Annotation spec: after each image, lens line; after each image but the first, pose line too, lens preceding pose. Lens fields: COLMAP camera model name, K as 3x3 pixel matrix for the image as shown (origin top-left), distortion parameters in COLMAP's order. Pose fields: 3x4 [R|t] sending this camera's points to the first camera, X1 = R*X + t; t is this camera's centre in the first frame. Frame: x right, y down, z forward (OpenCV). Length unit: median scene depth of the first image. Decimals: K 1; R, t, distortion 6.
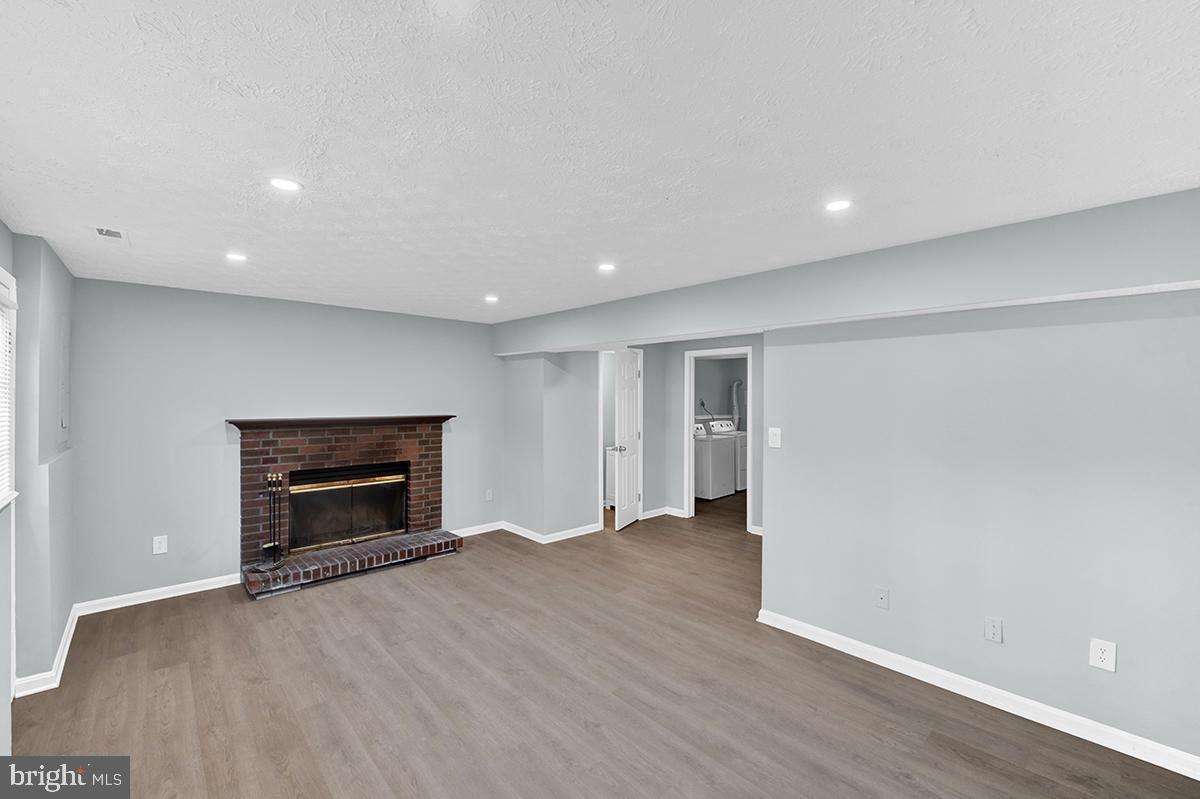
lens RADIAL K [[499.2, 0, 599.7], [0, 499.2, 392.5], [0, 0, 1]] dist [-0.020942, -0.000132]
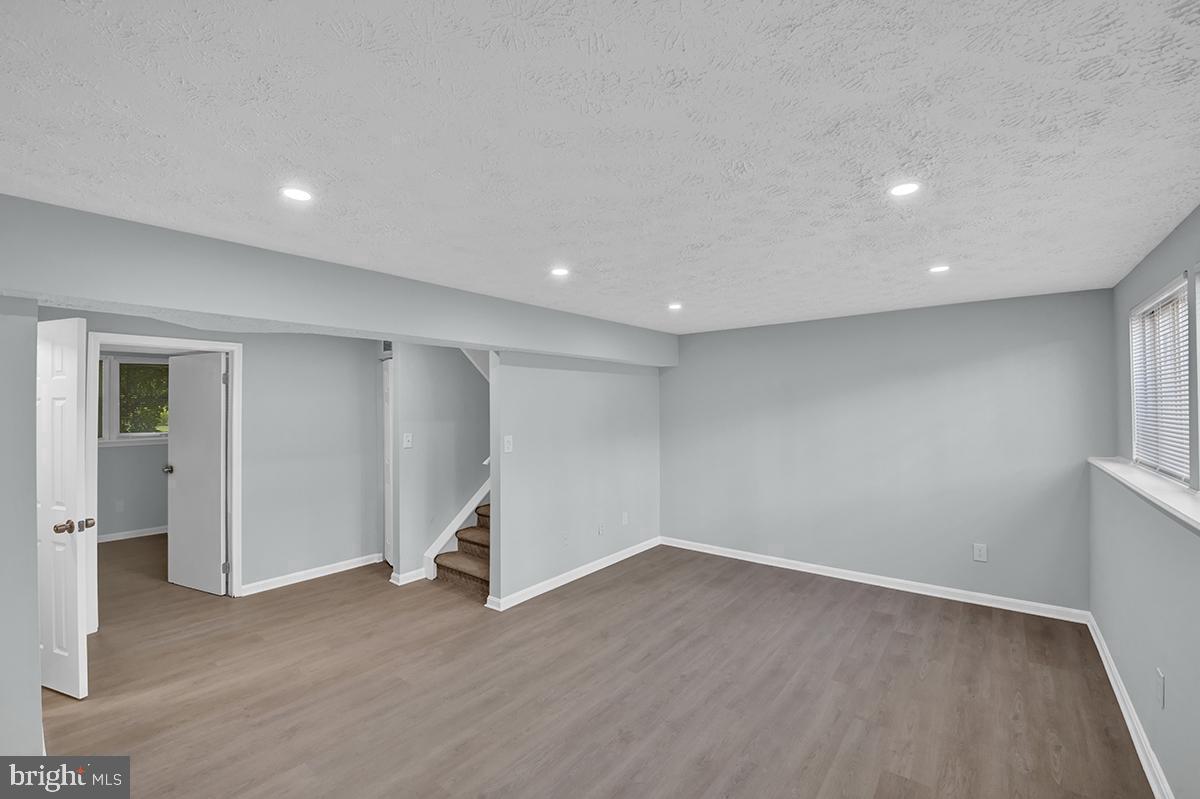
lens RADIAL K [[499.2, 0, 599.7], [0, 499.2, 392.5], [0, 0, 1]] dist [-0.020942, -0.000132]
pose [[-0.159392, 0.021140, 0.986989, -1.355613], [0.003759, 0.999776, -0.020807, -0.007561], [-0.987208, 0.000394, -0.159436, 1.578855]]
